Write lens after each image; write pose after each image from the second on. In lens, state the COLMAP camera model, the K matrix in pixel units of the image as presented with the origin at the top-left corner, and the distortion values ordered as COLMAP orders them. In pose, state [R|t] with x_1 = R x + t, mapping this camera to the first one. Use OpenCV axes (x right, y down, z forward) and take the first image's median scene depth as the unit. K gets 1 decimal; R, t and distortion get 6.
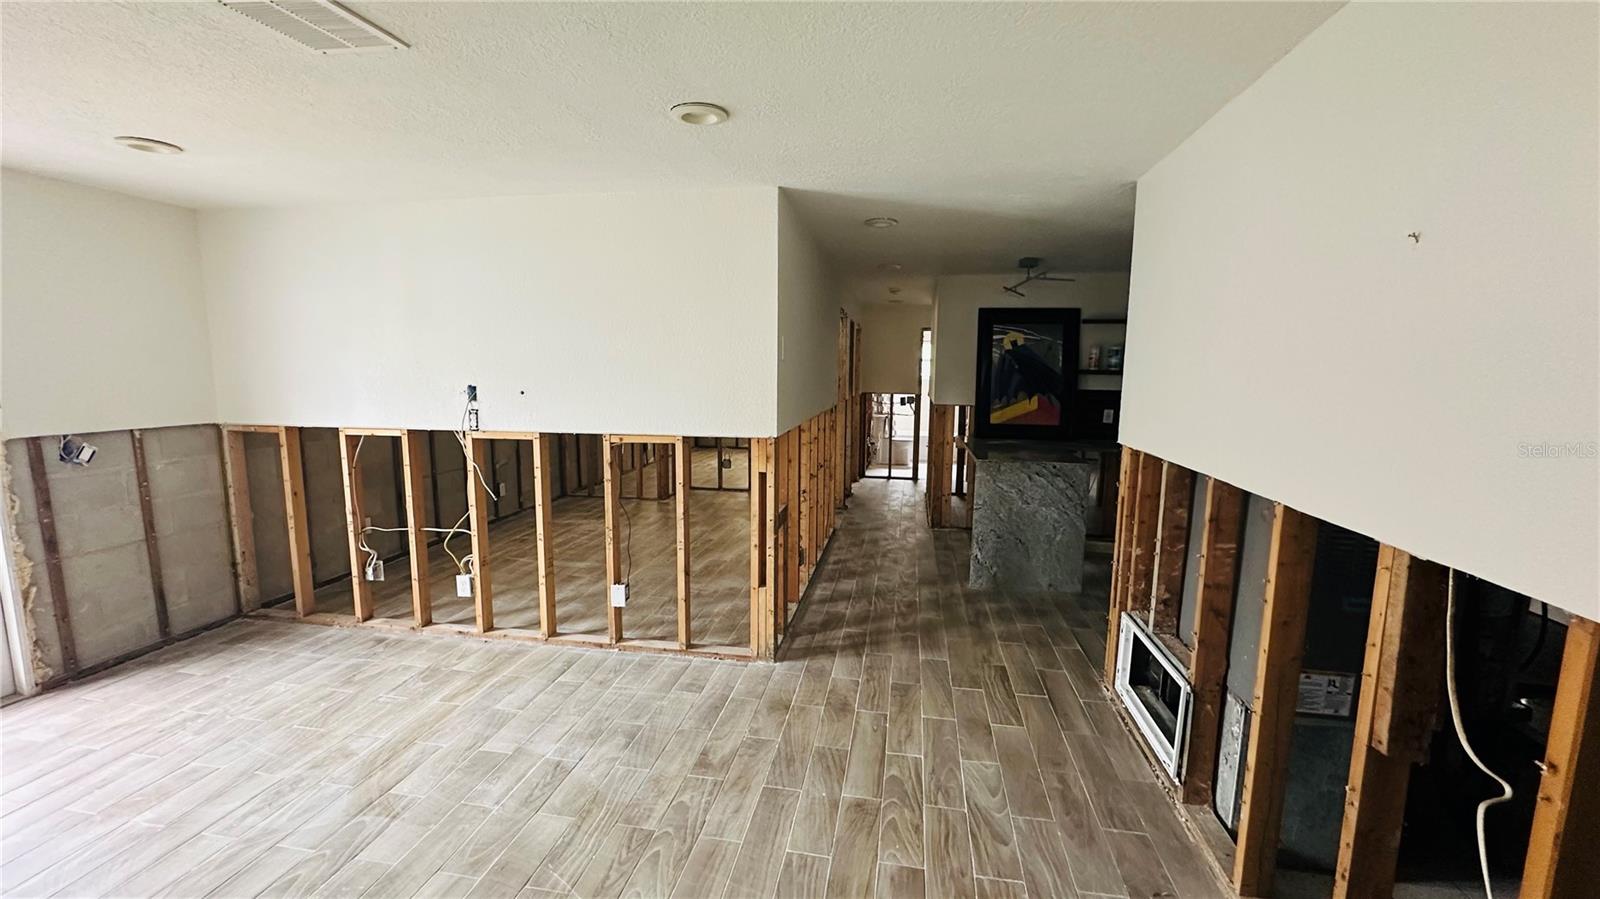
lens RADIAL K [[639.5, 0, 801.6], [0, 639.5, 449.5], [0, 0, 1]] dist [-0.005492, 0.001672]
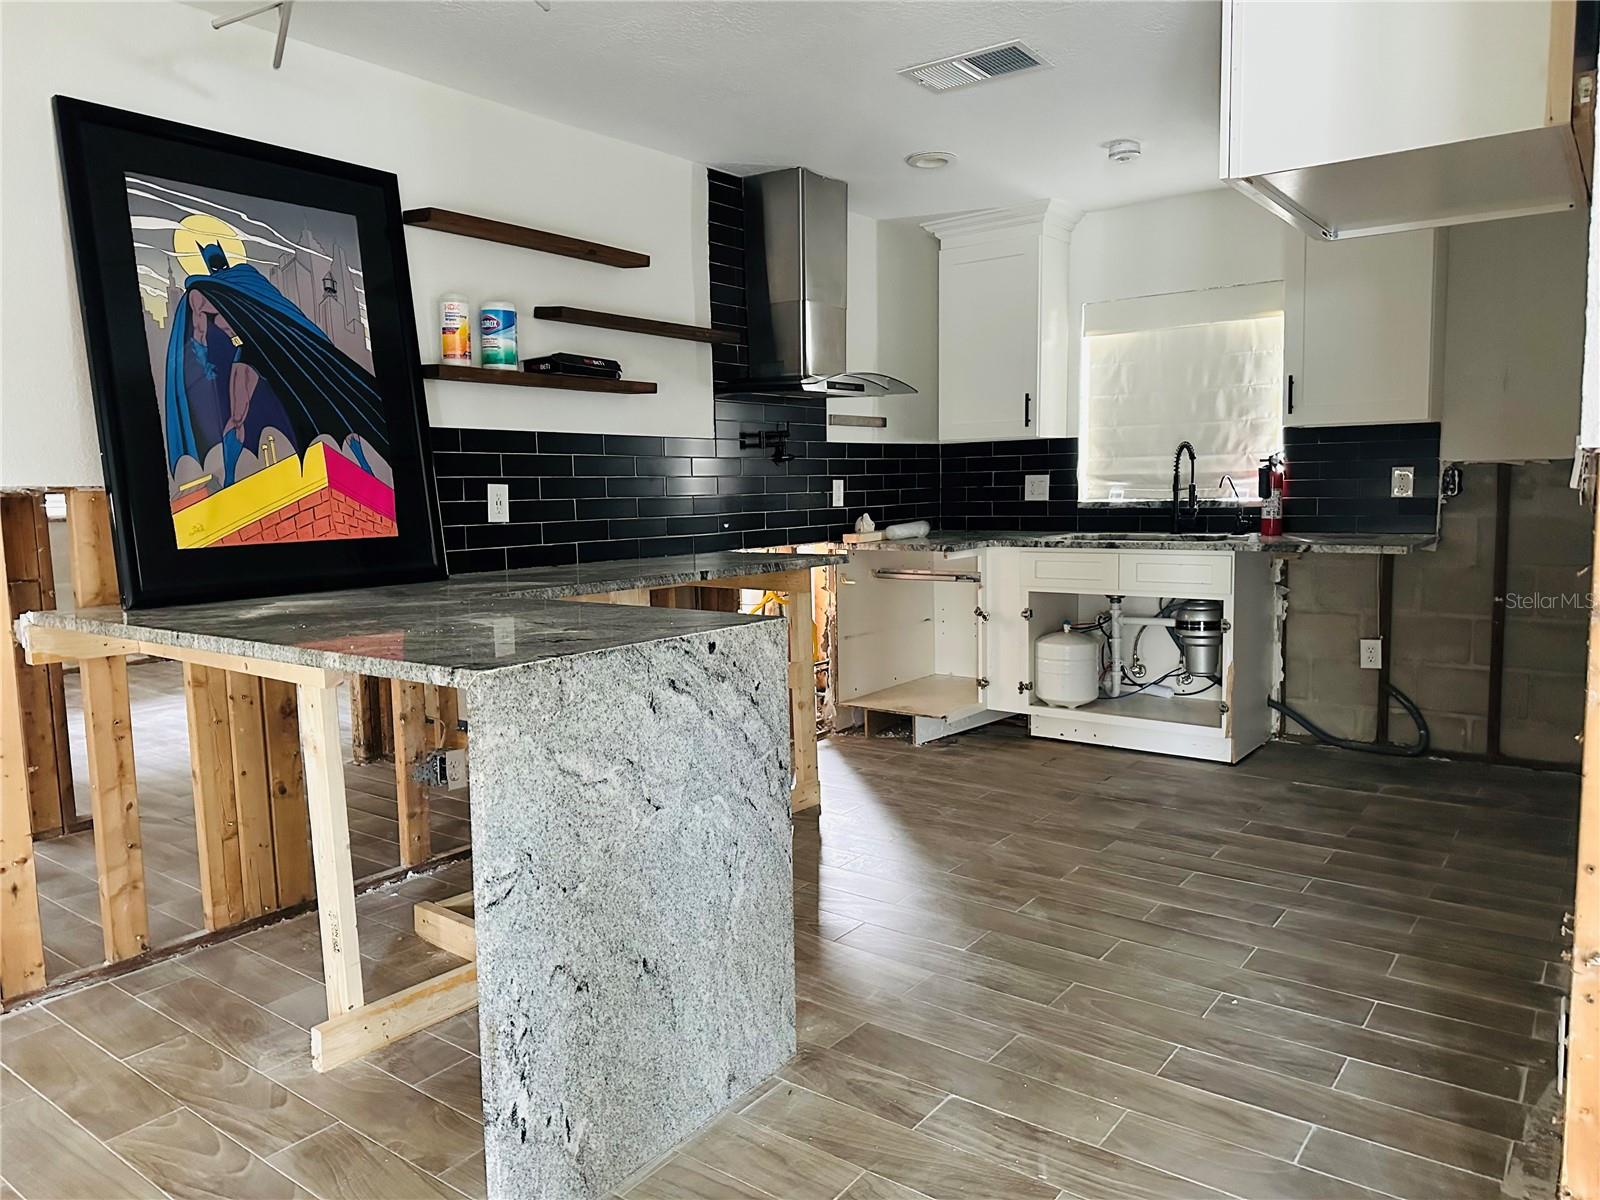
lens RADIAL K [[1115.5, 0, 803.0], [0, 1115.5, 600.2], [0, 0, 1]] dist [0.002576, -0.000047]
pose [[0.448393, -0.117857, 0.886033, -0.001781], [0.139734, 0.988324, 0.060749, -0.011670], [-0.882847, 0.096569, 0.459626, 0.566509]]
